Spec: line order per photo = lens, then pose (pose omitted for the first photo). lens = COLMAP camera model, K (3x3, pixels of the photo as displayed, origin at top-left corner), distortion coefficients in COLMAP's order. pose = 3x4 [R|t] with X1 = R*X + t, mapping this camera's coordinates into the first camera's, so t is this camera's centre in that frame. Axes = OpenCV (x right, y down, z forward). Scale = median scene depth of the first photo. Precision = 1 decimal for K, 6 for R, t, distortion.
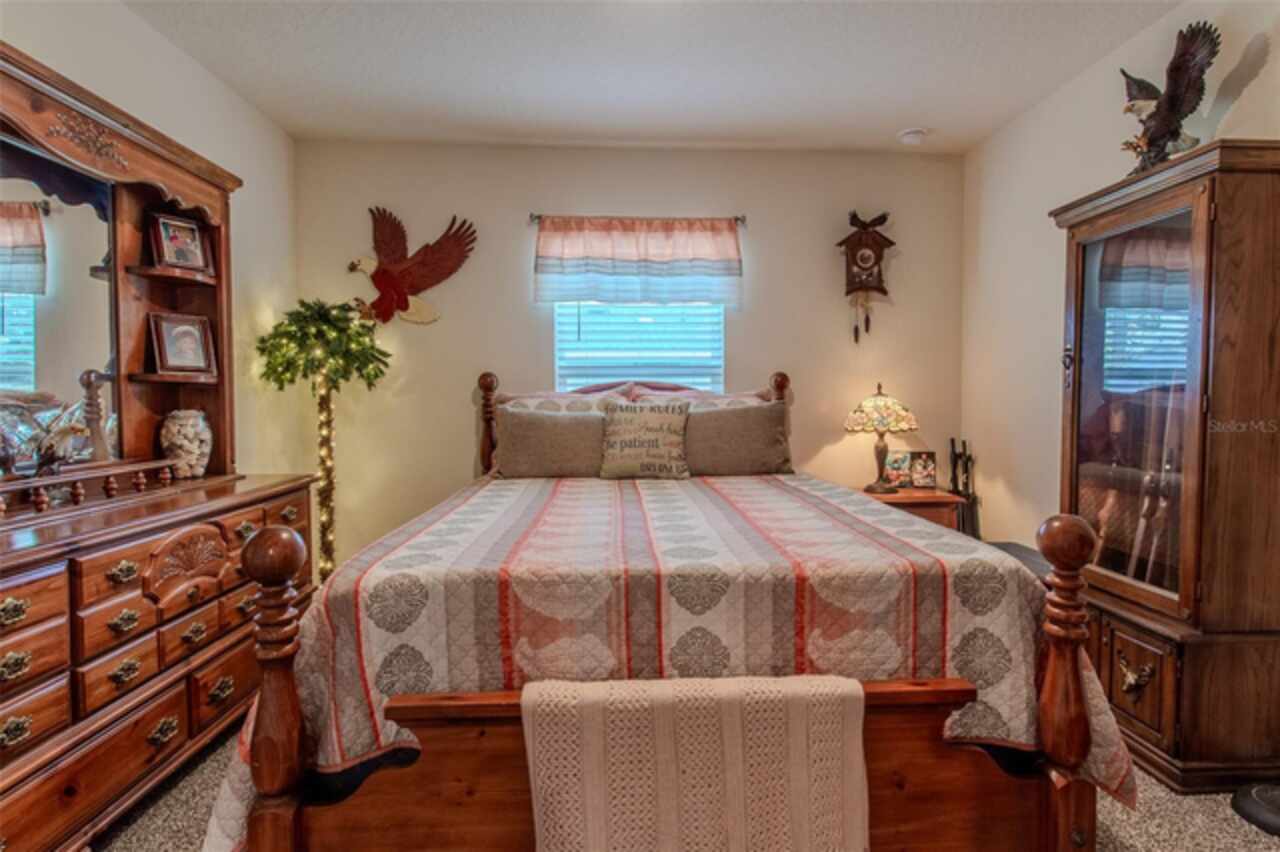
lens RADIAL K [[638.8, 0, 640.0], [0, 638.8, 426.0], [0, 0, 1]] dist [0.000062, 0.000969]
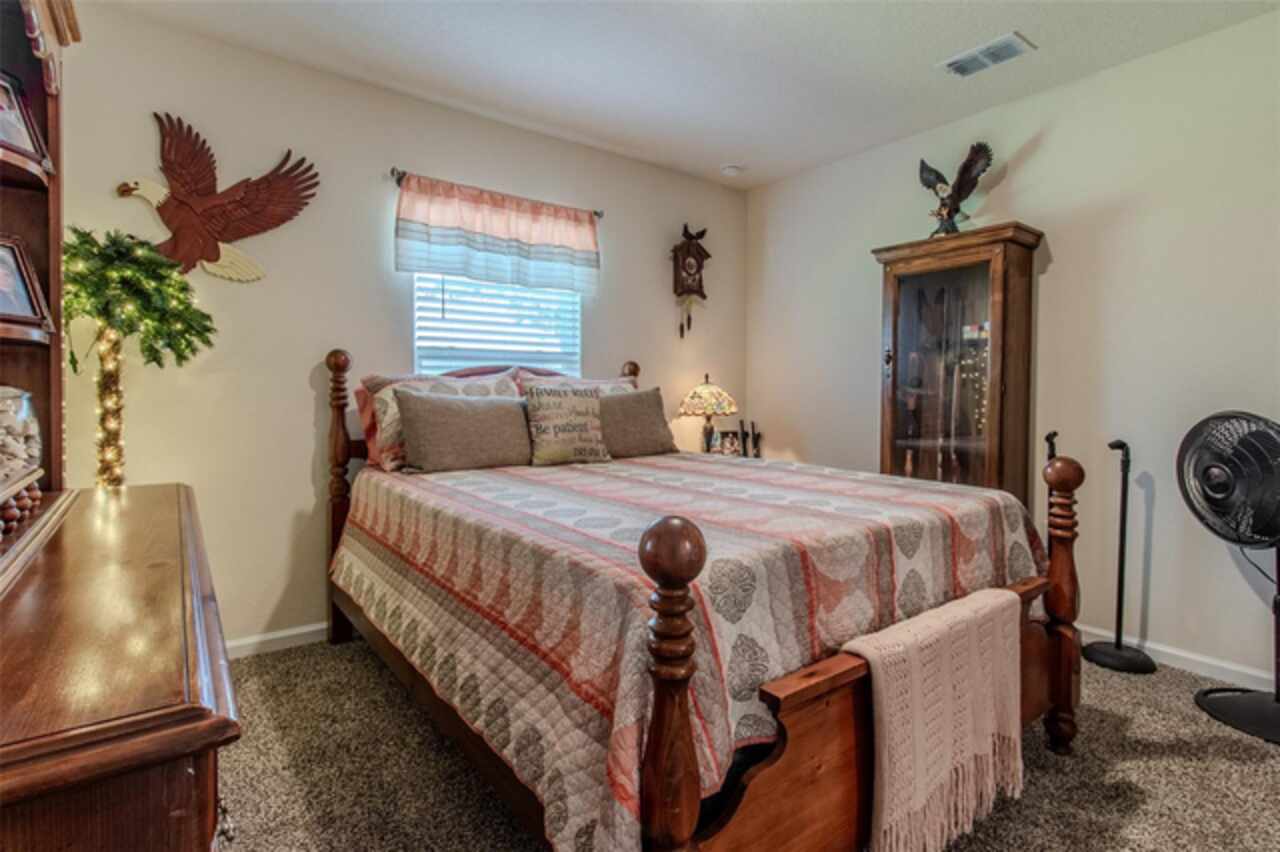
lens RADIAL K [[620.5, 0, 644.9], [0, 620.5, 409.7], [0, 0, 1]] dist [0.001075, 0.000829]
pose [[0.830464, -0.009049, 0.556999, -0.356310], [0.017733, 0.999791, -0.010195, 0.009142], [-0.556790, 0.018344, 0.830450, 0.119522]]
